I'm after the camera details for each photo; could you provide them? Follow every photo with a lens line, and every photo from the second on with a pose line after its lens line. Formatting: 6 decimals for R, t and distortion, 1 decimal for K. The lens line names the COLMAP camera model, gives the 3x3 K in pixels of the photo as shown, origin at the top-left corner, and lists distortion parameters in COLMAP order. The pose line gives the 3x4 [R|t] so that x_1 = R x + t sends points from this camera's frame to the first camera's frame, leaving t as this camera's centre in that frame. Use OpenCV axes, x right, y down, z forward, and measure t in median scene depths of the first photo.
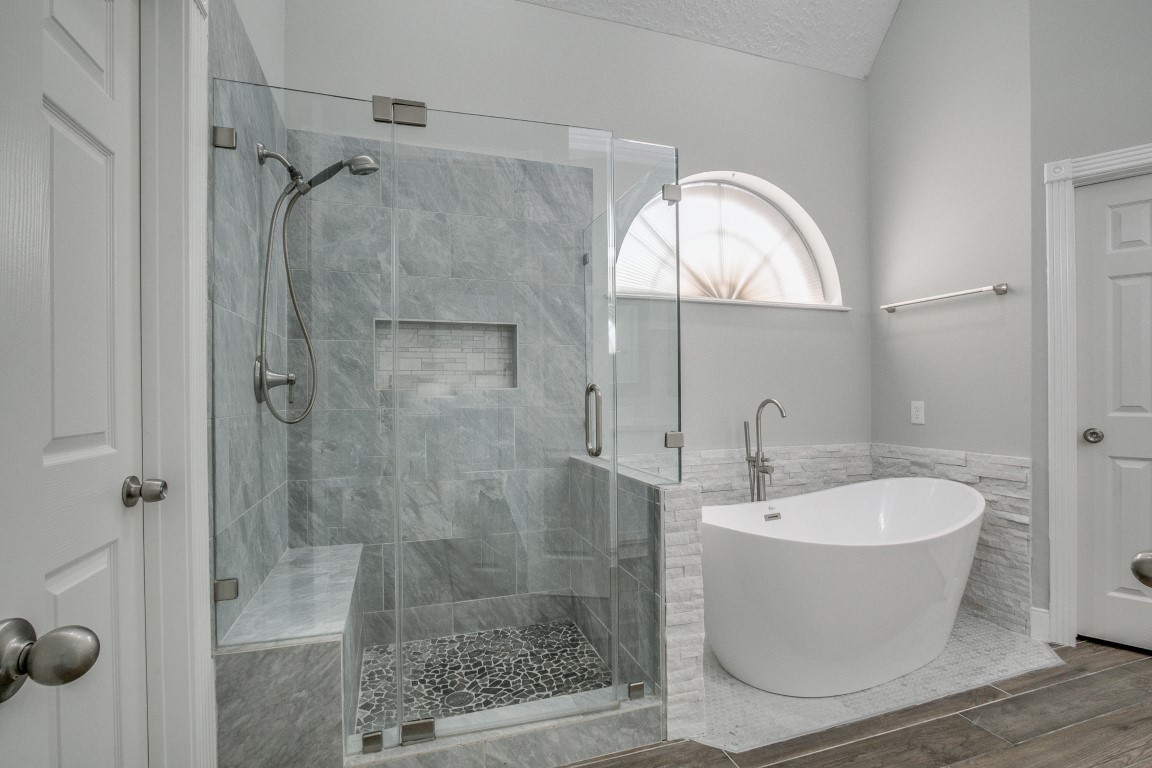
lens RADIAL K [[531.4, 0, 574.0], [0, 531.4, 397.0], [0, 0, 1]] dist [-0.016773, 0.000597]
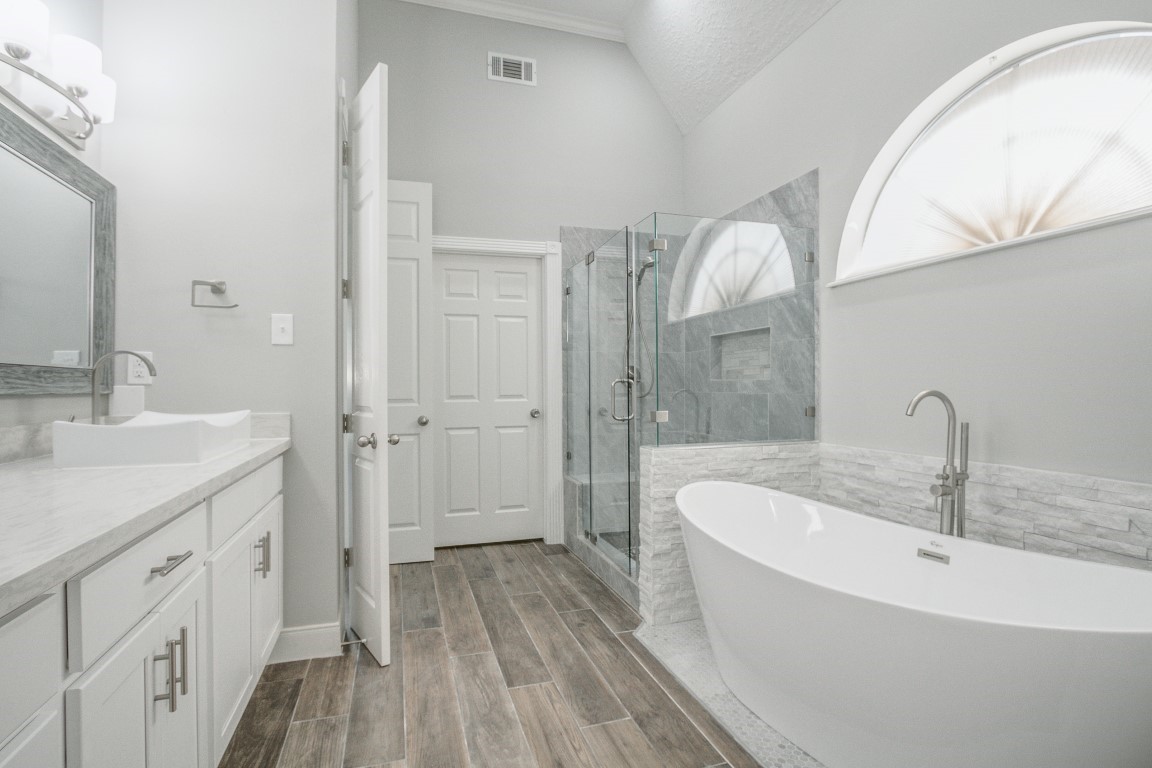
lens RADIAL K [[558.9, 0, 578.9], [0, 558.9, 381.2], [0, 0, 1]] dist [0.001577, 0.000157]
pose [[-0.003534, -0.000206, -0.999994, 1.439996], [0.004697, 0.999989, -0.000223, -0.014082], [0.999983, -0.004697, -0.003533, 0.671286]]
